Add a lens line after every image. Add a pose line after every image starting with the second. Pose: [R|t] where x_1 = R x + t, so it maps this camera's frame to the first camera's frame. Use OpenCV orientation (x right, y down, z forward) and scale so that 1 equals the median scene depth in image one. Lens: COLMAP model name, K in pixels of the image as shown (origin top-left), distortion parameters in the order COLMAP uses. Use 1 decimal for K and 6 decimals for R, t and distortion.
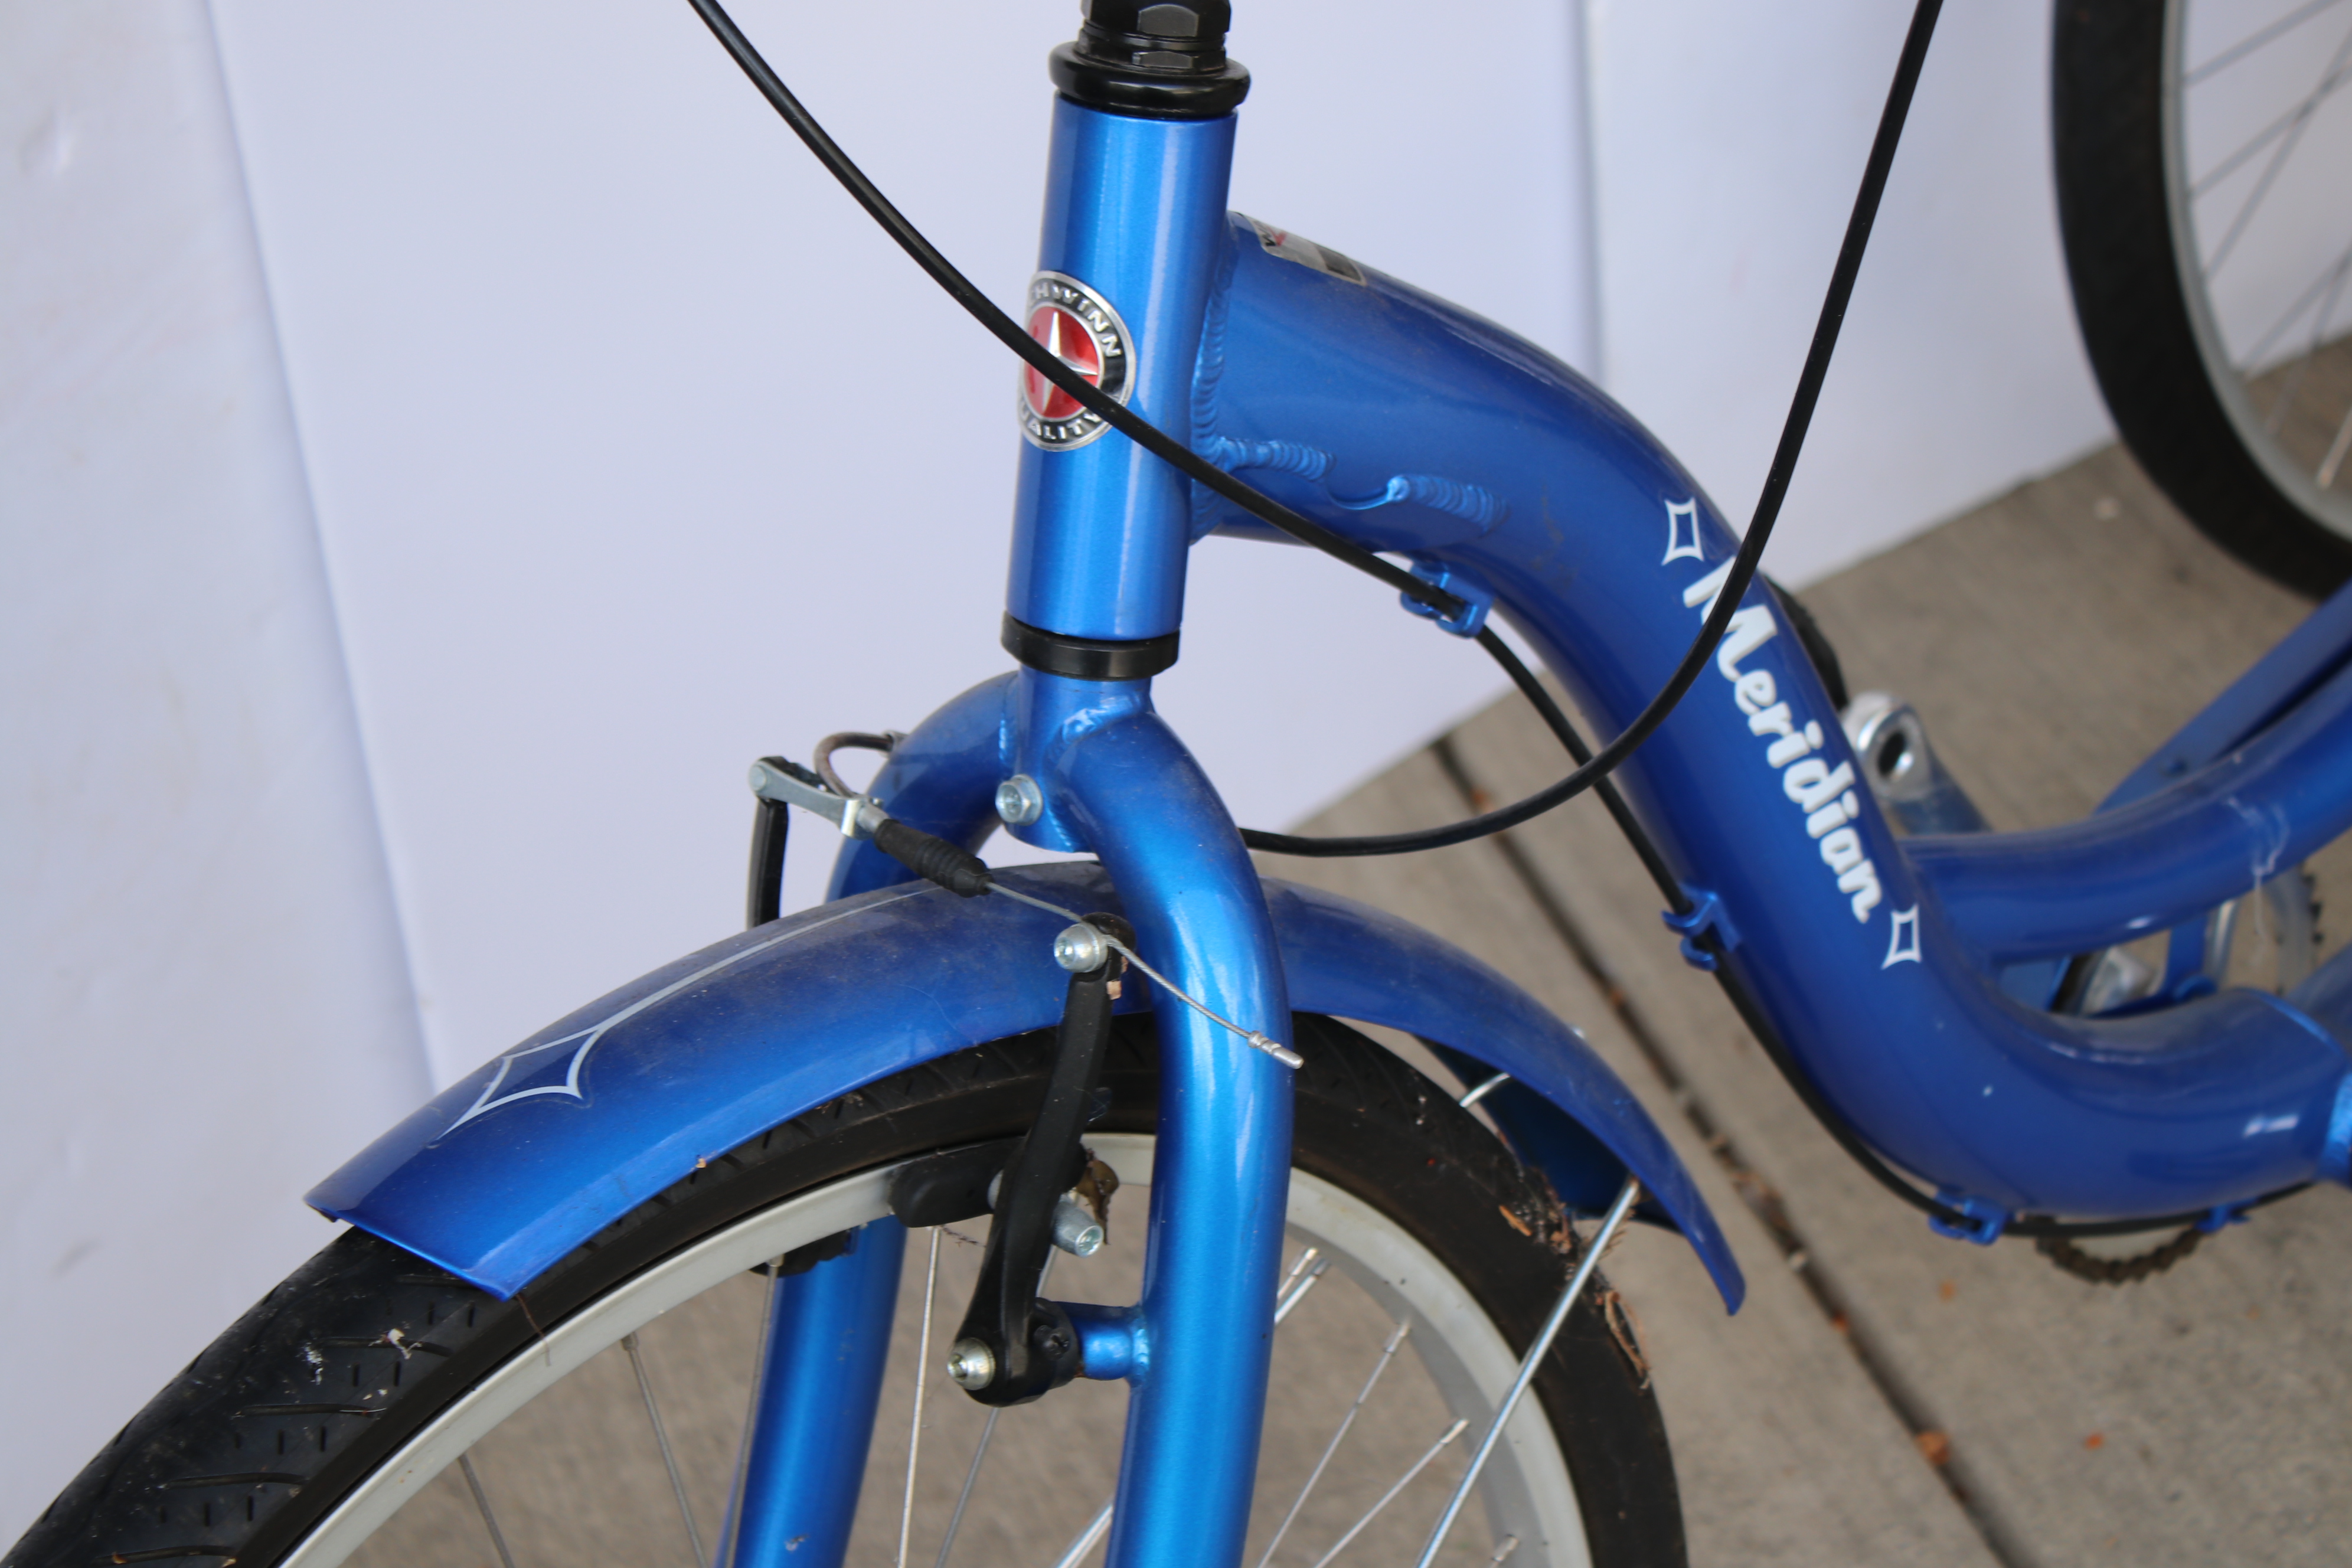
lens RADIAL K [[5332.9, 0, 1176.0], [0, 5332.9, 784.0], [0, 0, 1]] dist [0.077113, 0.361962]
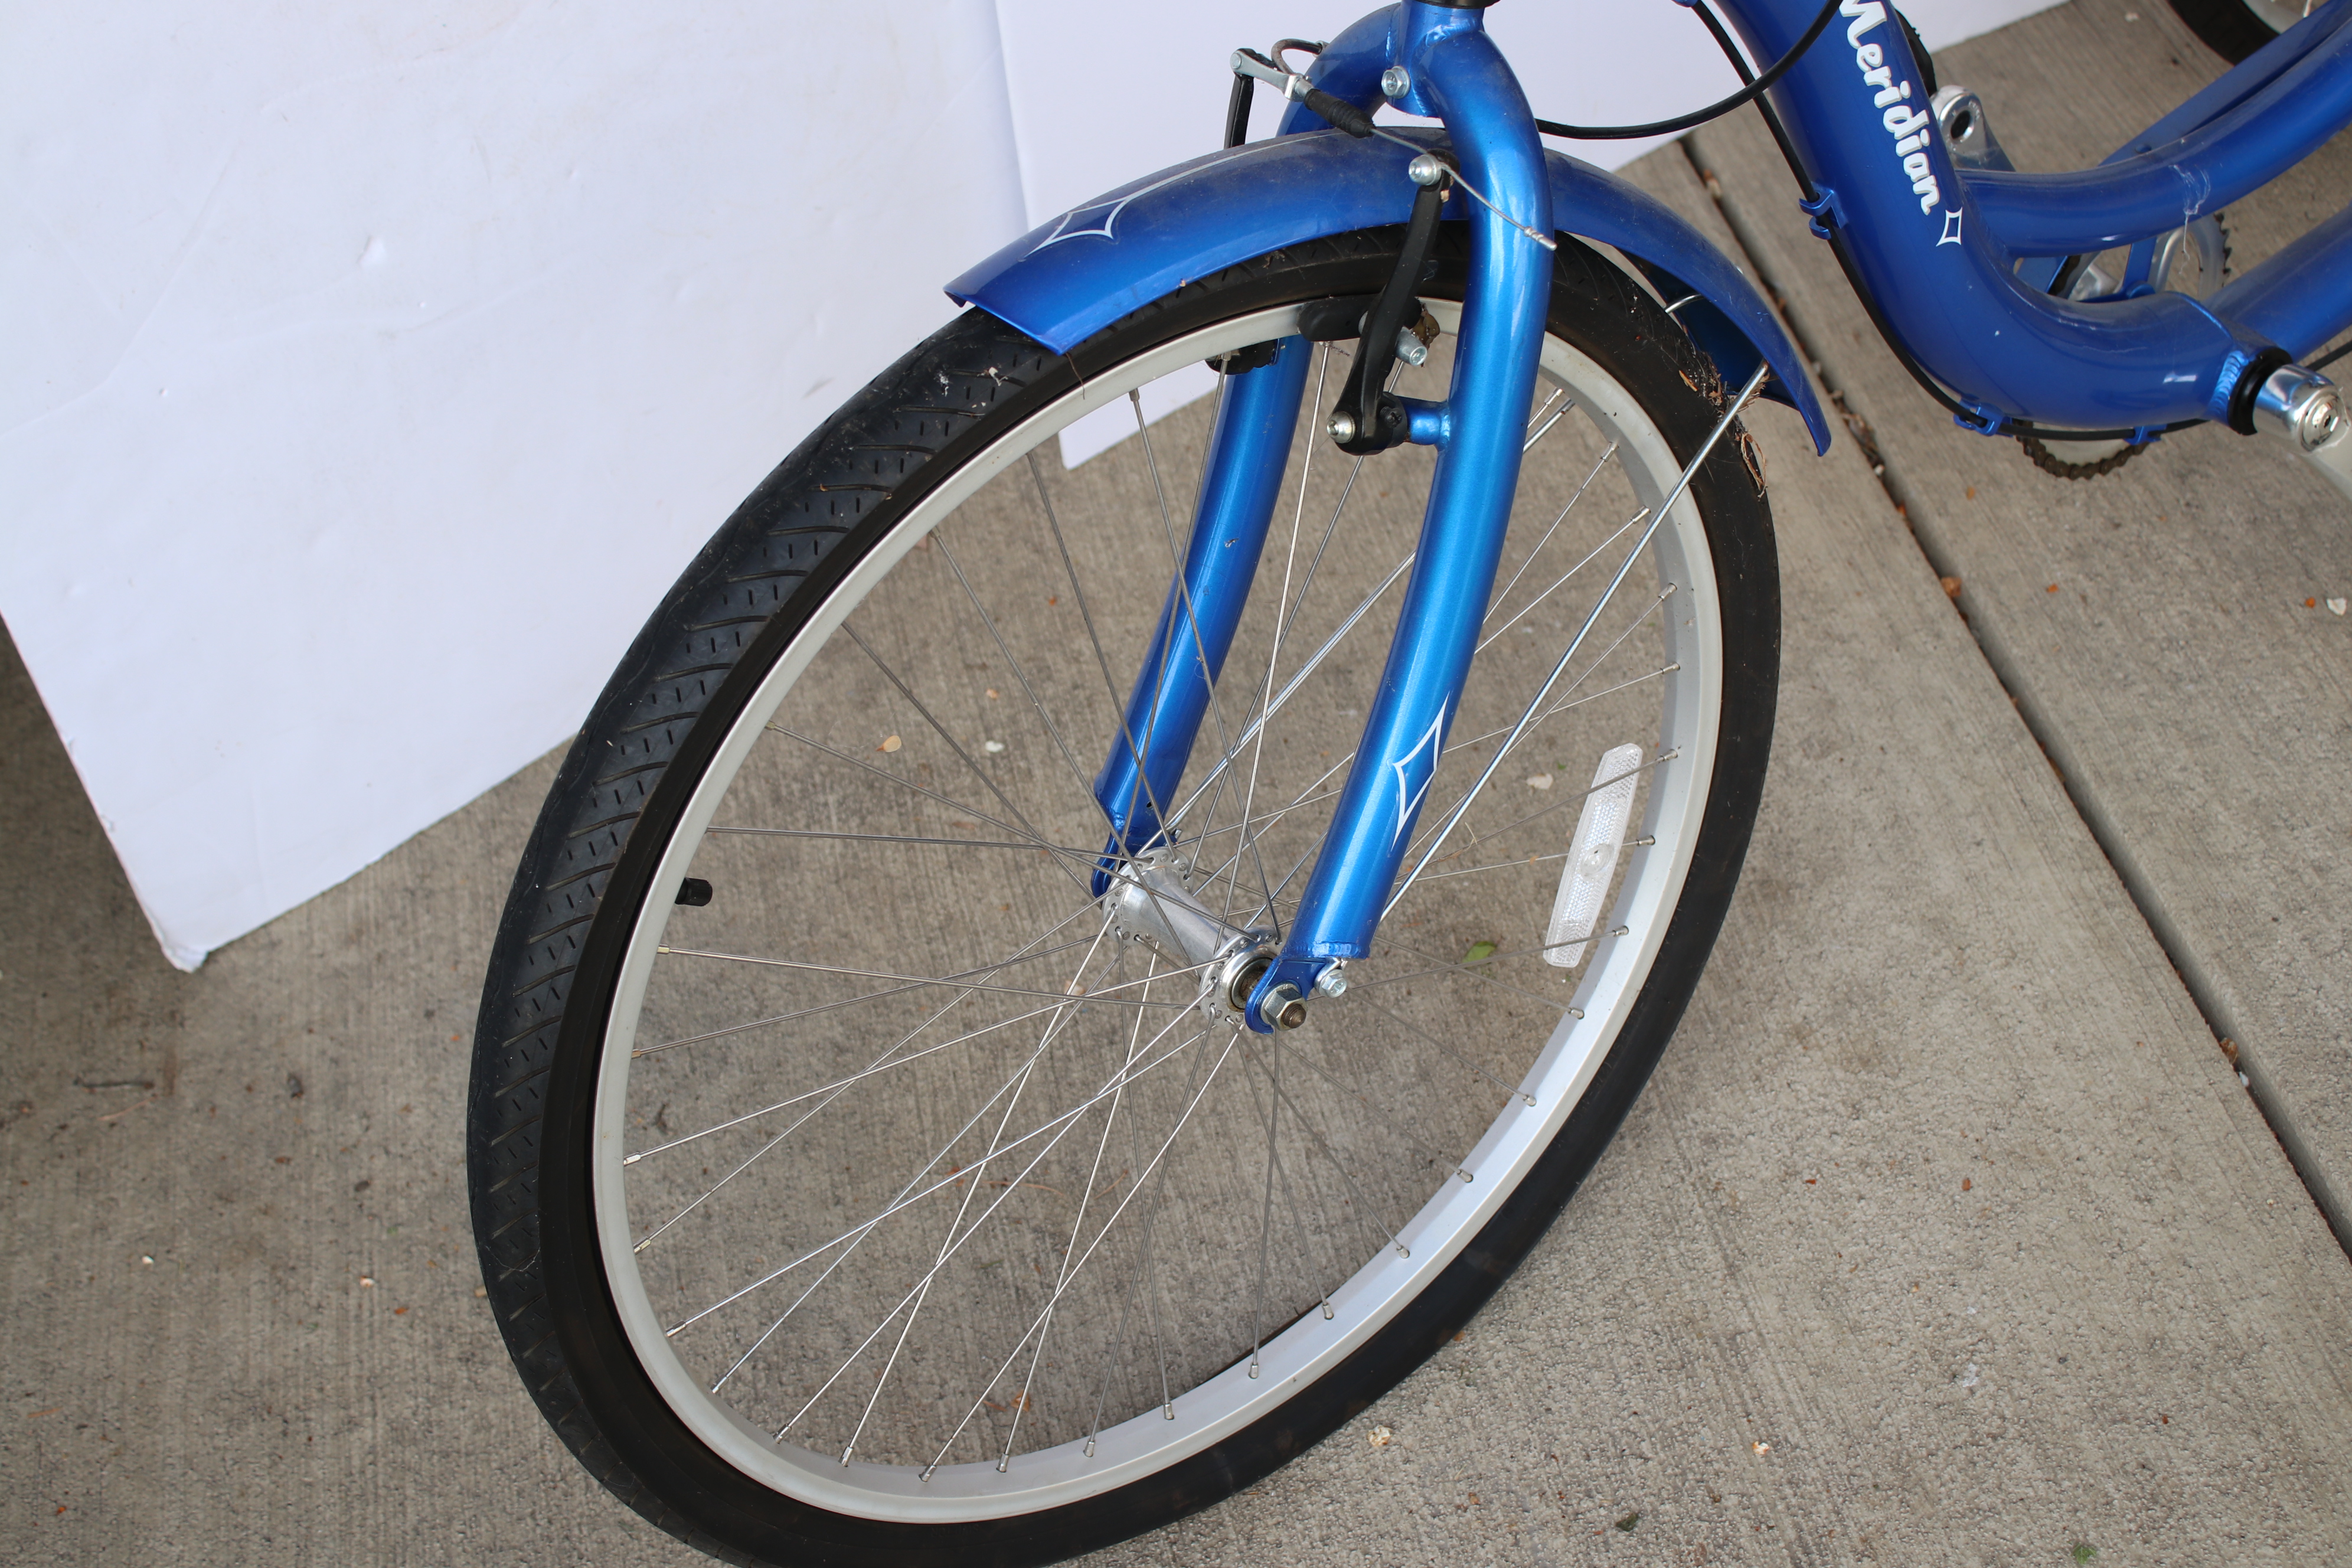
lens RADIAL K [[3370.1, 0, 1176.0], [0, 3370.1, 729.2], [0, 0, 1]] dist [-0.028520, 0.123061]
pose [[0.992265, 0.078860, -0.095868, 0.015964], [-0.064162, 0.986941, 0.147755, 0.045235], [0.106268, -0.140461, 0.984367, -0.031339]]
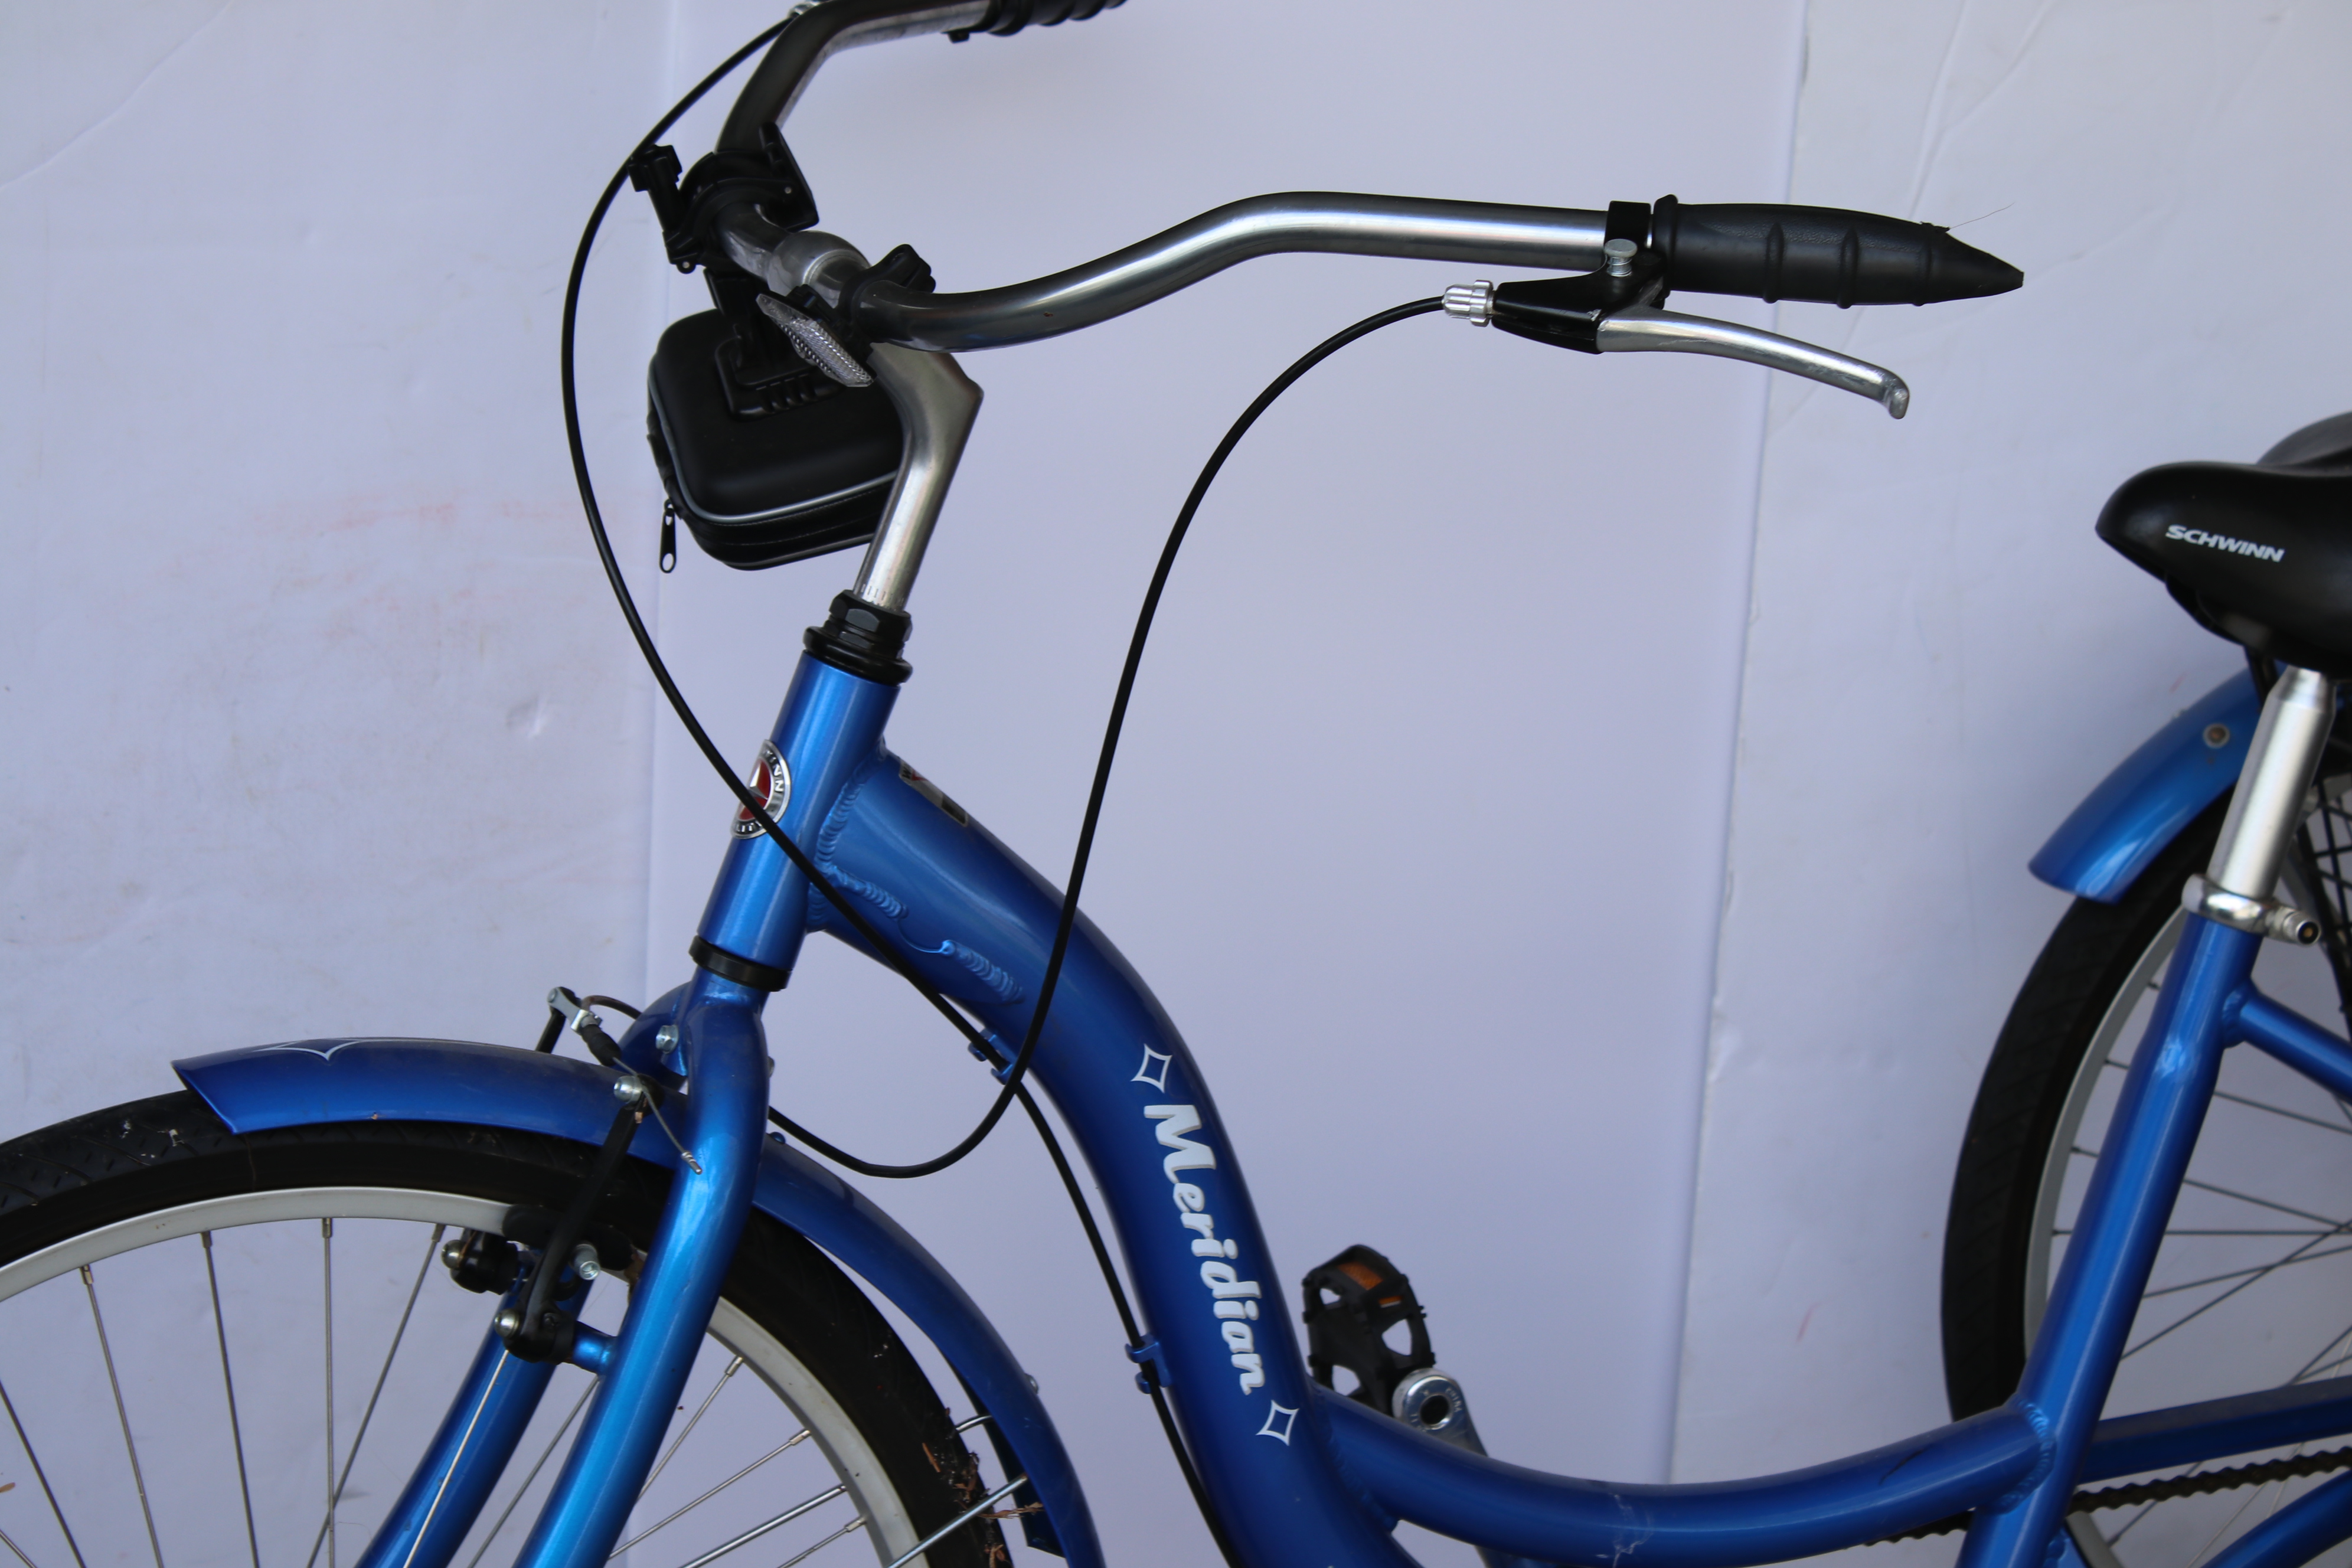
lens RADIAL K [[5786.3, 0, 1176.0], [0, 5786.3, 784.0], [0, 0, 1]] dist [0.088010, 0.436144]
pose [[0.905873, 0.275906, -0.321357, 0.629174], [-0.356552, 0.906284, -0.226981, 0.265741], [0.228615, 0.320196, 0.919353, -0.634537]]
